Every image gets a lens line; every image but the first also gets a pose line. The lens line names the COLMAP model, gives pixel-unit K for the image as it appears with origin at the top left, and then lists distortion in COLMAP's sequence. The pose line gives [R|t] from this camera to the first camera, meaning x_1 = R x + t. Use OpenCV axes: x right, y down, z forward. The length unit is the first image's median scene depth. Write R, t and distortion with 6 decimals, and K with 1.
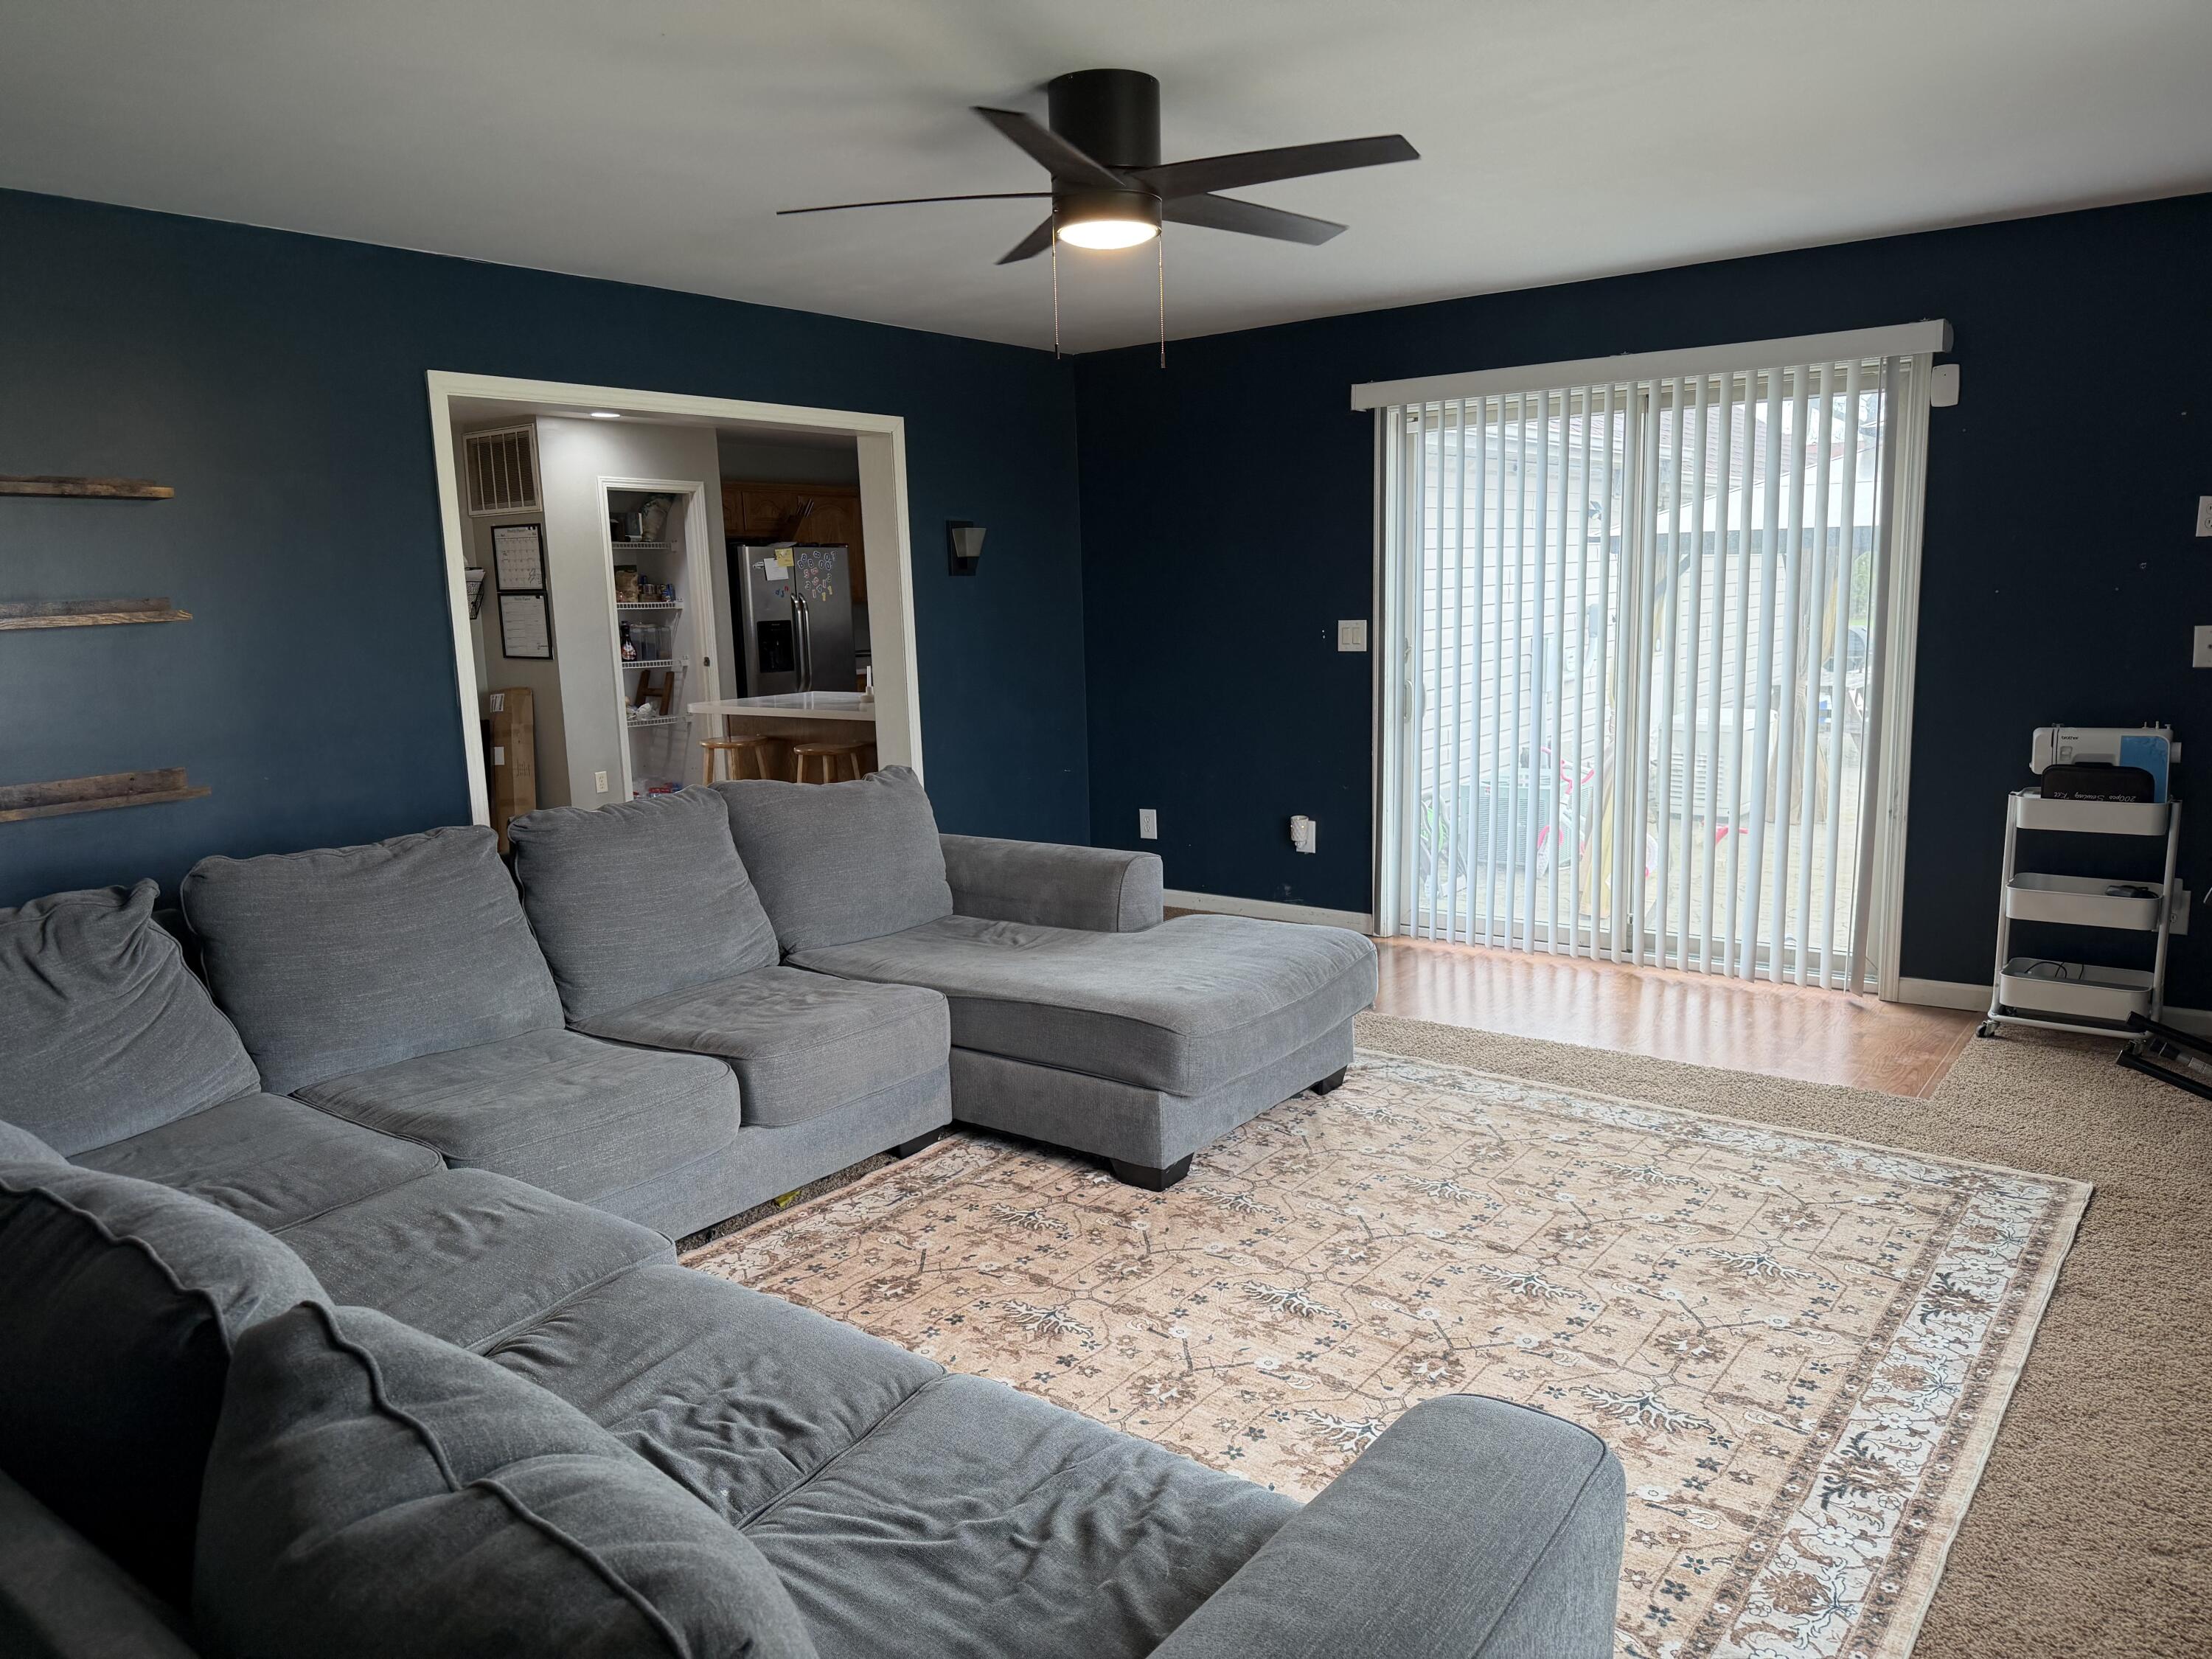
lens RADIAL K [[1537.7, 0, 1118.1], [0, 1537.7, 830.3], [0, 0, 1]] dist [0.084090, -0.139487]
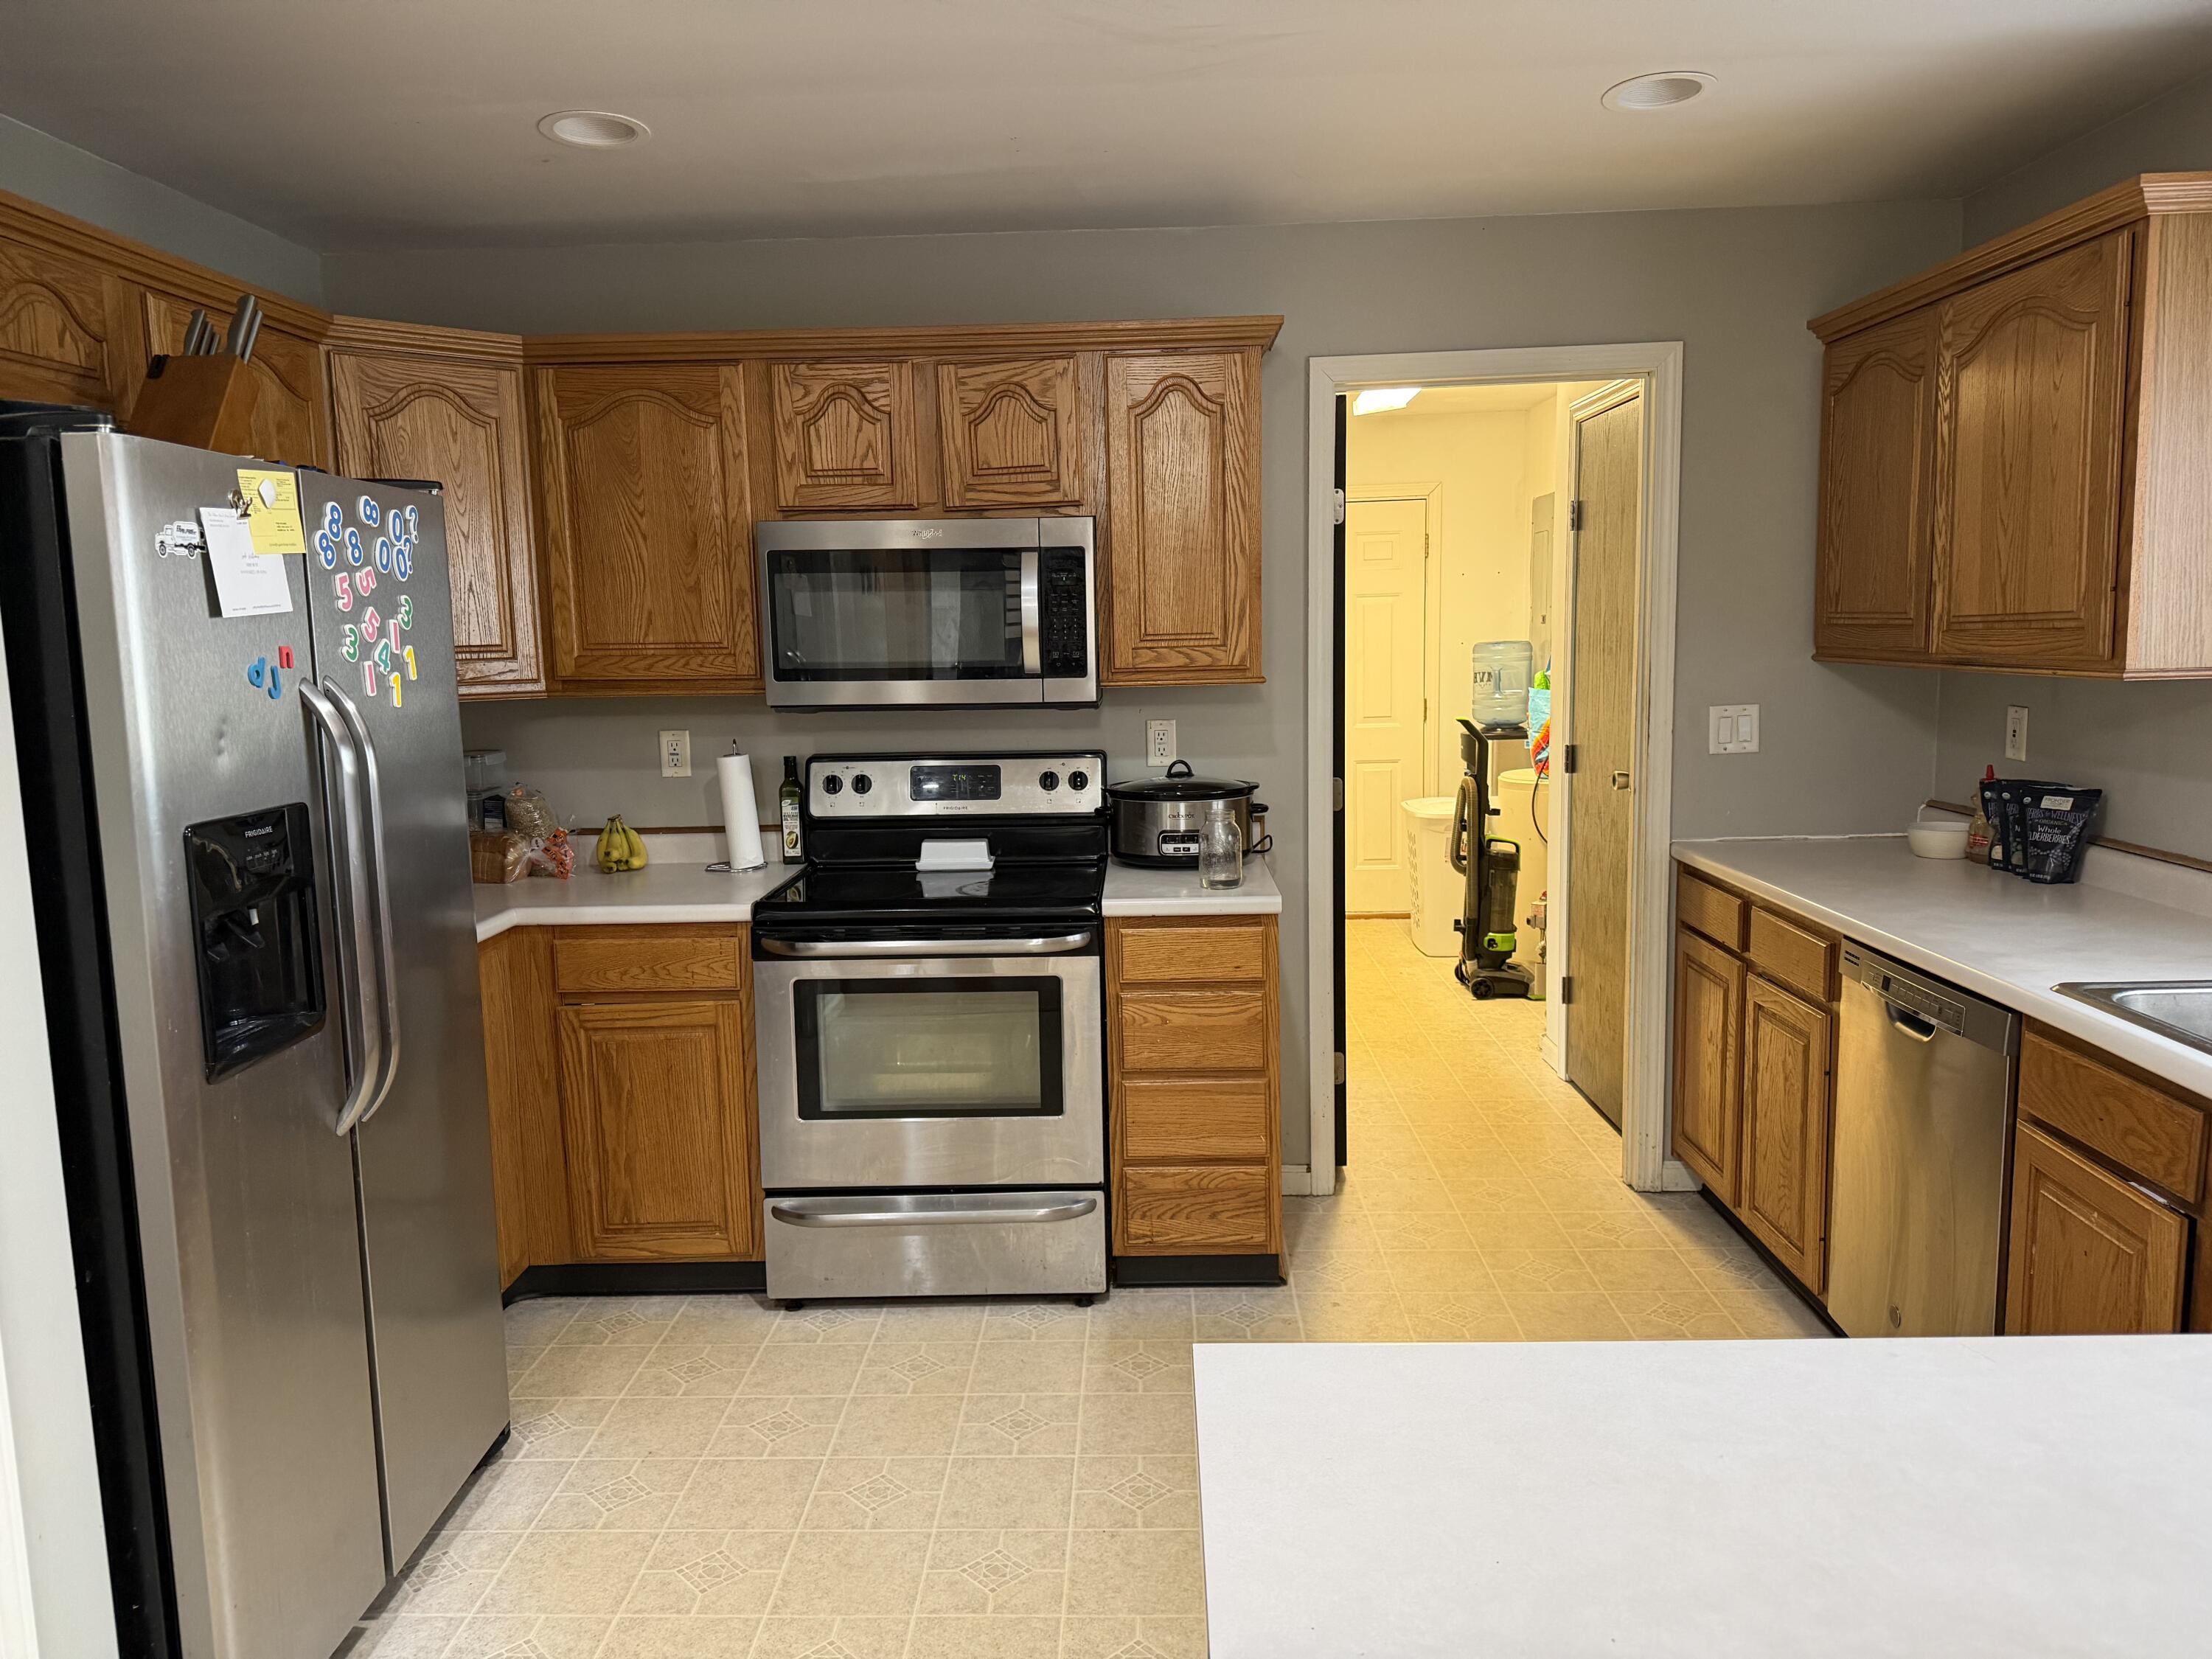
lens RADIAL K [[1541.4, 0, 1107.4], [0, 1541.4, 832.0], [0, 0, 1]] dist [0.114750, -0.153548]
pose [[0.821395, -0.066645, 0.566452, -0.593056], [0.091438, 0.995691, -0.015445, -0.286730], [-0.562982, 0.064481, 0.823950, 1.832011]]
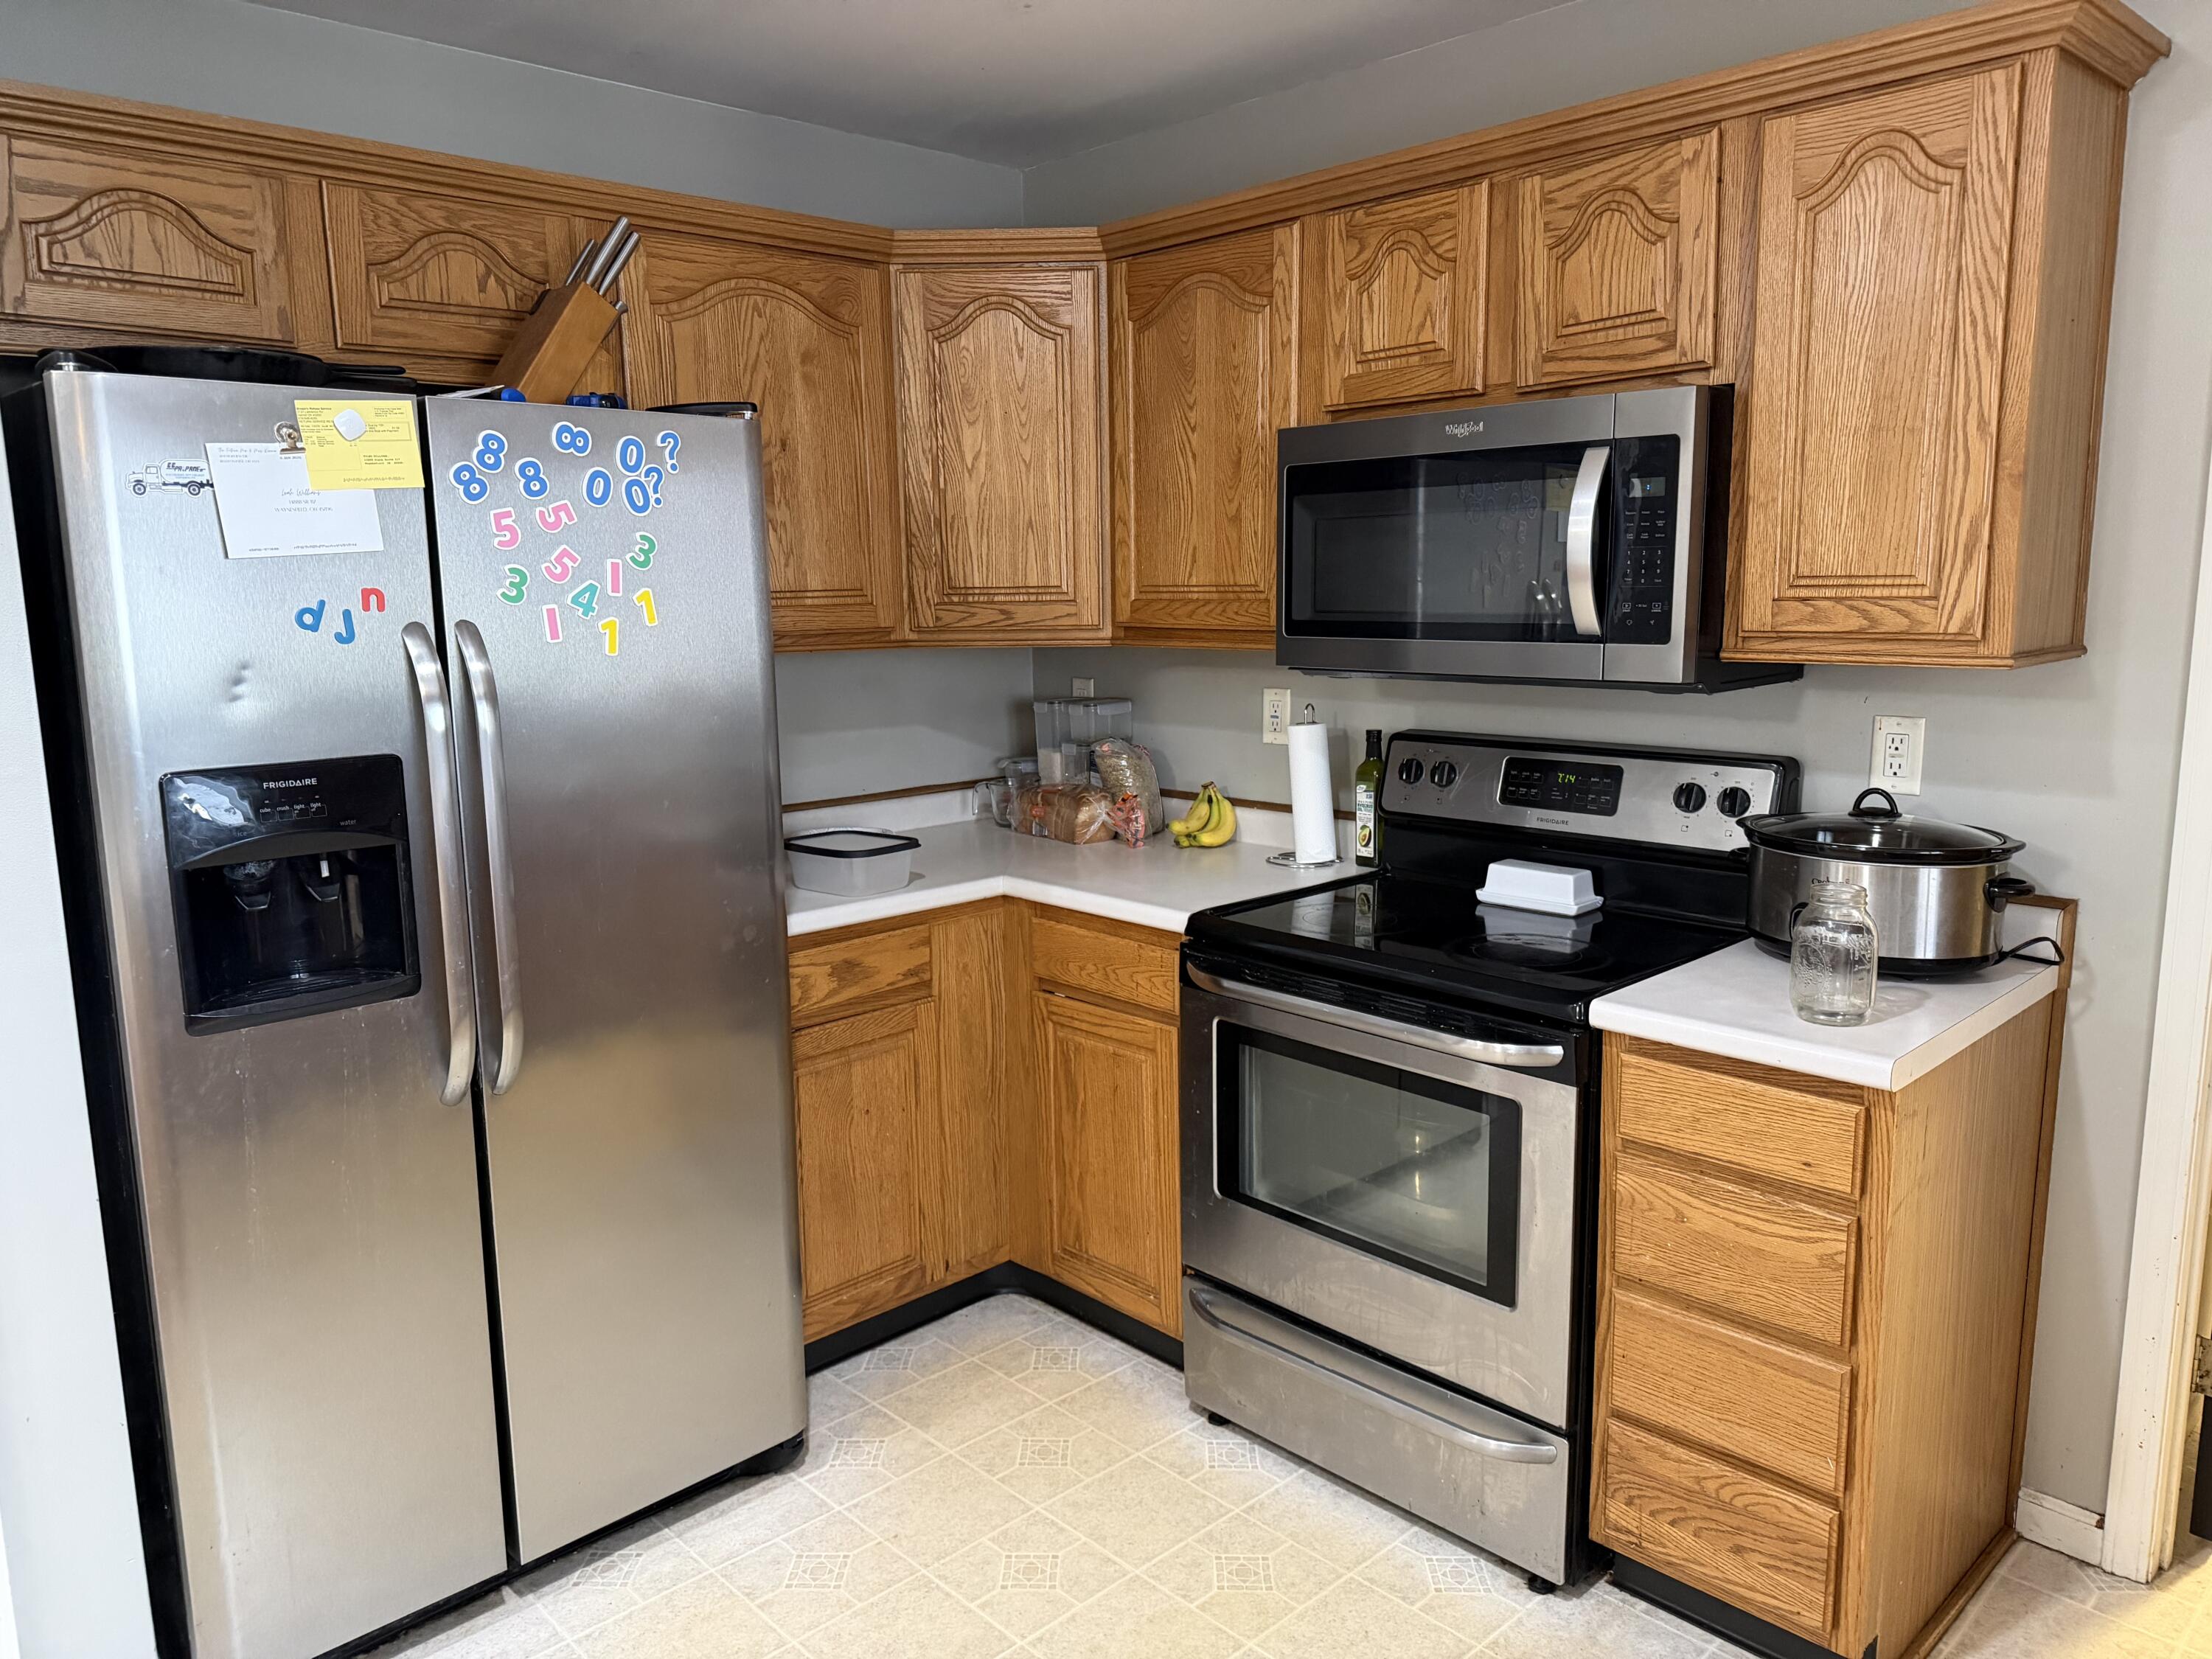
lens RADIAL K [[1537.7, 0, 1118.1], [0, 1537.7, 830.3], [0, 0, 1]] dist [0.084090, -0.139487]
pose [[0.984192, 0.041371, -0.172203, -0.202066], [-0.040223, 0.999139, 0.010155, -0.319784], [0.172475, -0.003068, 0.985009, 1.972175]]
